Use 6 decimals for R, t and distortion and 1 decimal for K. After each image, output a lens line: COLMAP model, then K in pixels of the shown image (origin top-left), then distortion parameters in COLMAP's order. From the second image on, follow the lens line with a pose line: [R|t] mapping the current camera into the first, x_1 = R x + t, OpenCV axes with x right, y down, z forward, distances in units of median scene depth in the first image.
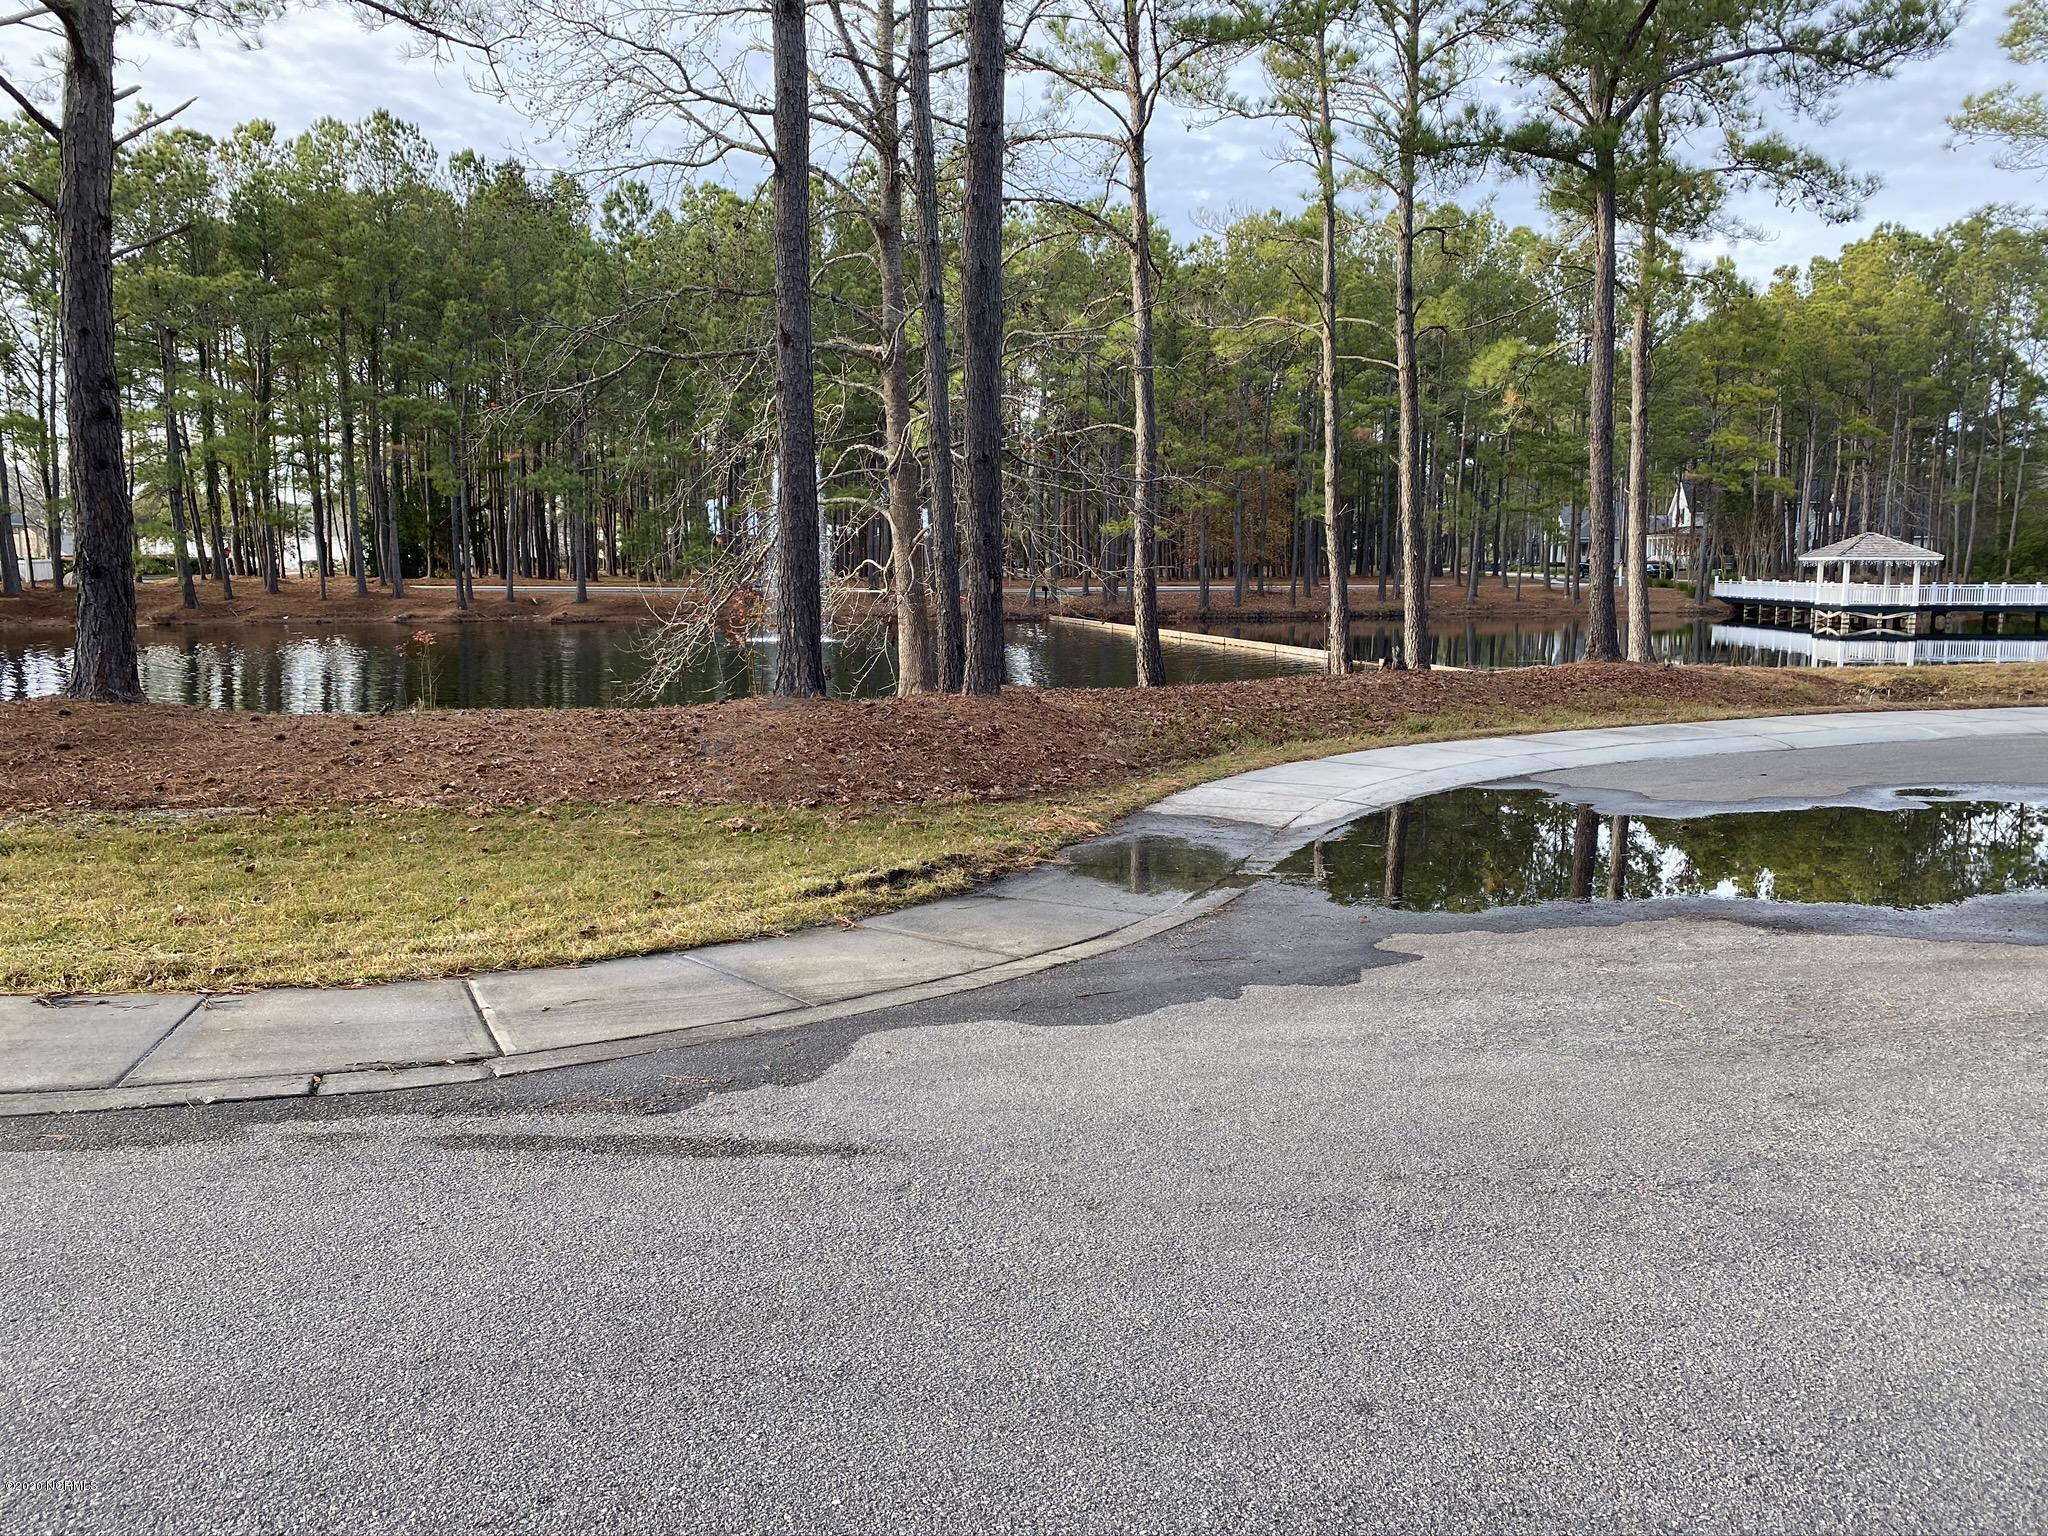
lens RADIAL K [[1565.0, 0, 1002.0], [0, 1565.0, 757.5], [0, 0, 1]] dist [0.030545, -0.033784]
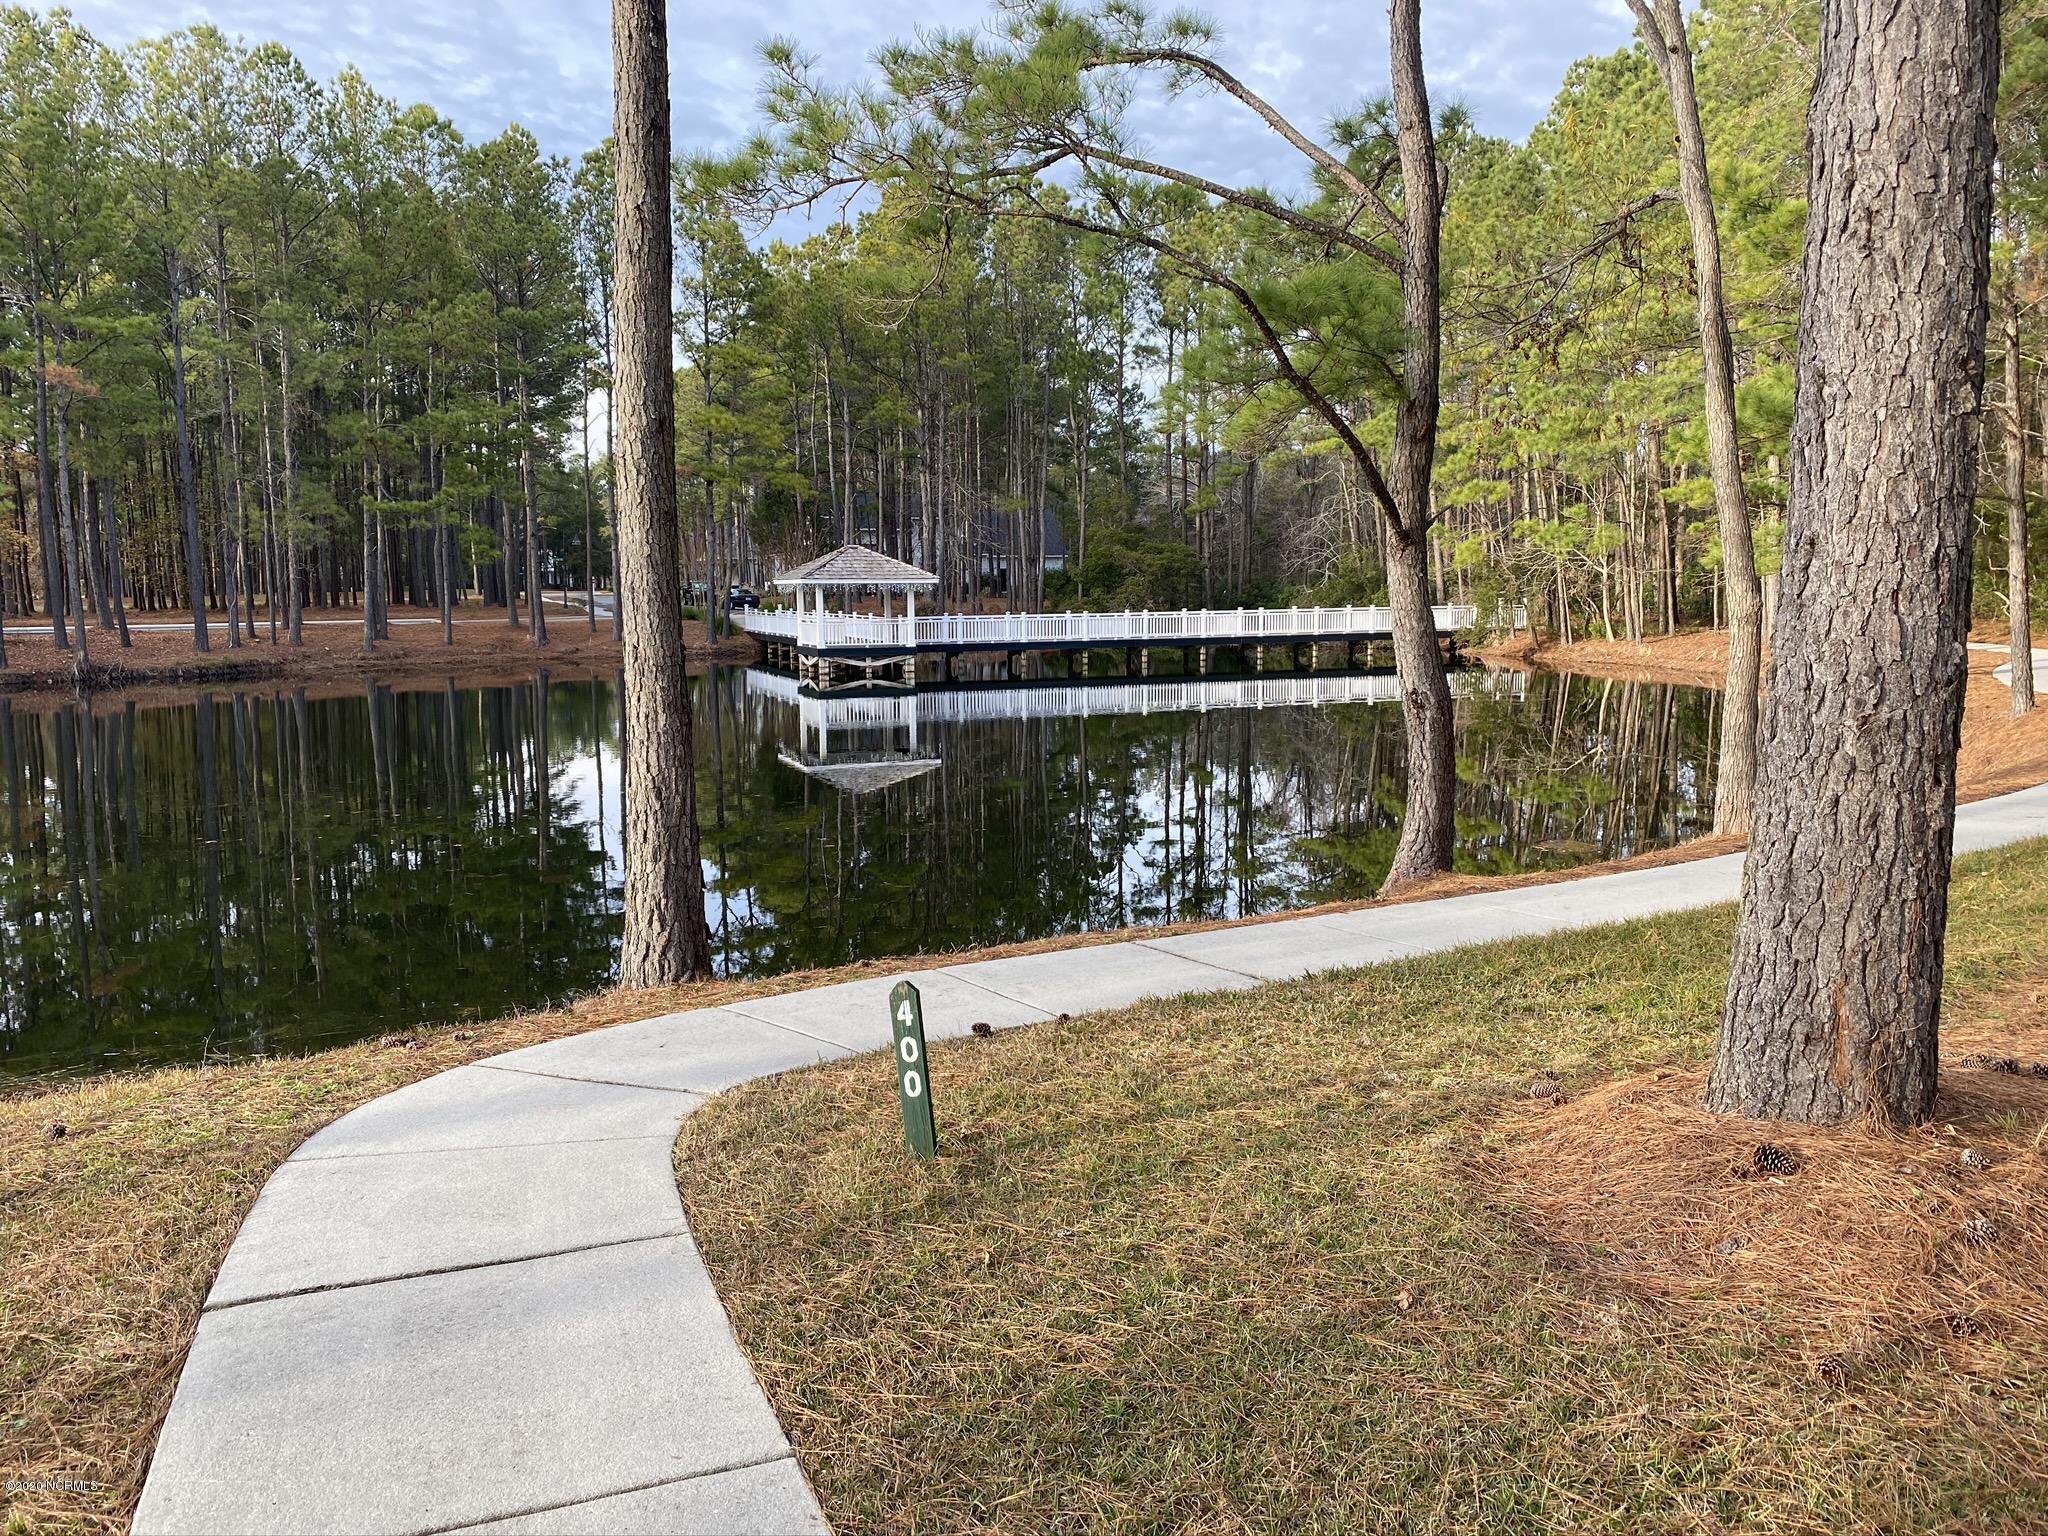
lens RADIAL K [[1565.0, 0, 1015.2], [0, 1565.0, 793.1], [0, 0, 1]] dist [0.030545, -0.033784]
pose [[0.901156, -0.067611, 0.428191, 0.308470], [0.064532, 0.997679, 0.021721, -0.041382], [-0.428665, 0.008058, 0.903427, 0.331489]]
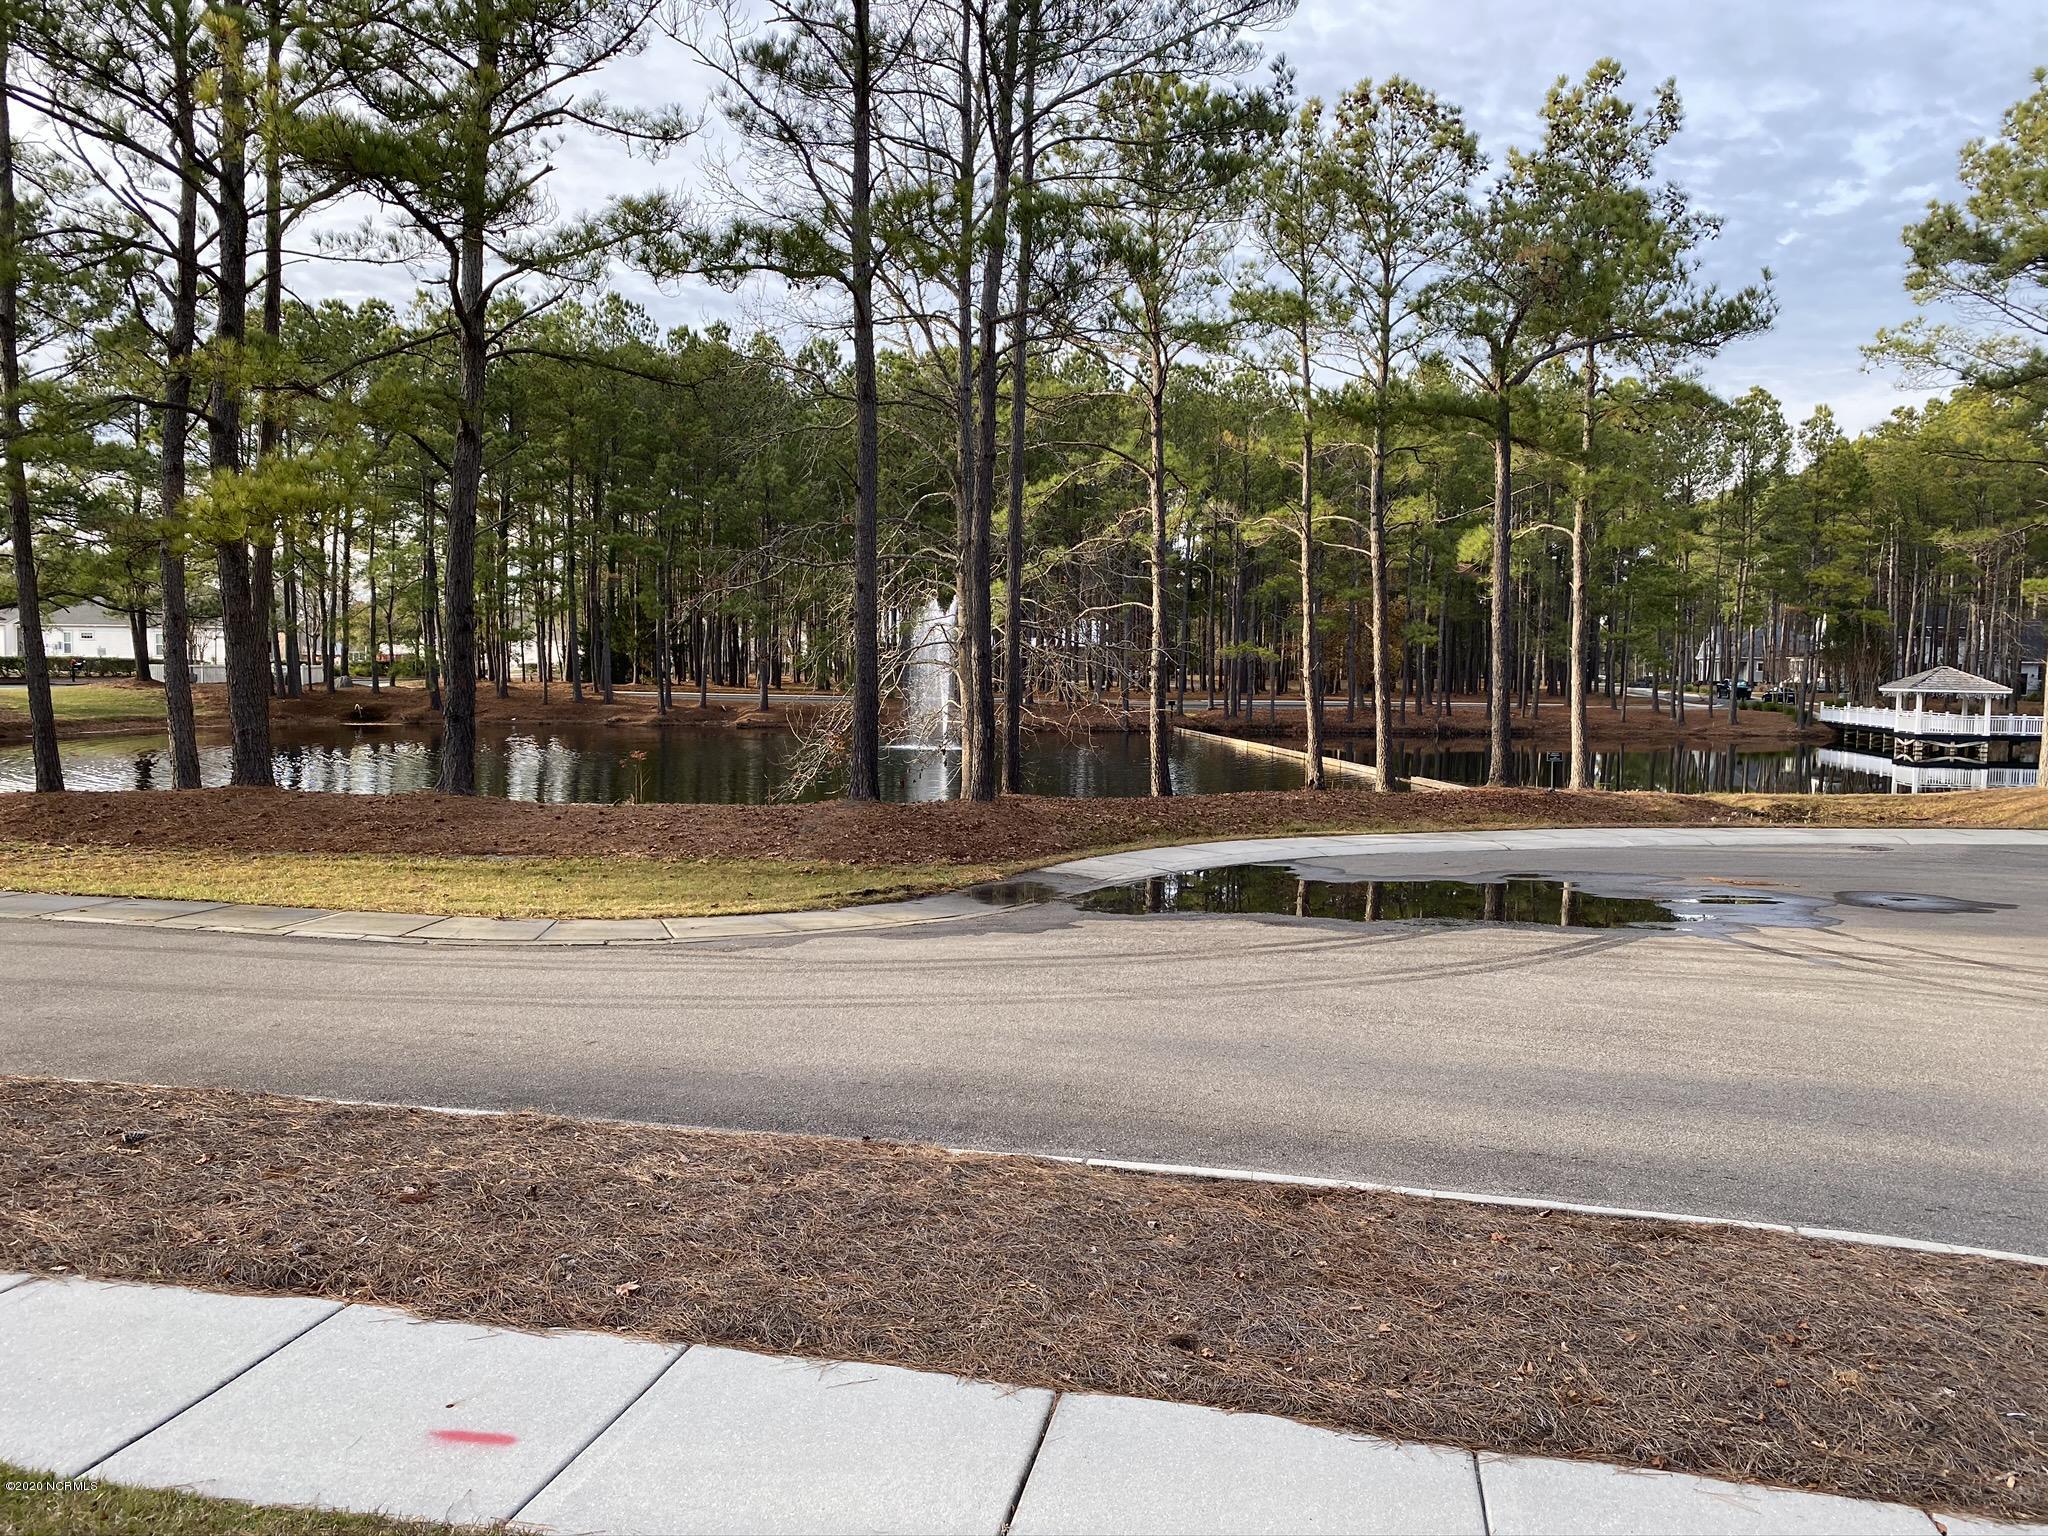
lens RADIAL K [[1565.0, 0, 1037.4], [0, 1565.0, 775.4], [0, 0, 1]] dist [0.030545, -0.033784]
pose [[0.995379, 0.021490, -0.093586, 0.039634], [-0.026436, 0.998301, -0.051931, 0.002927], [0.092311, 0.054165, 0.994256, -0.117924]]
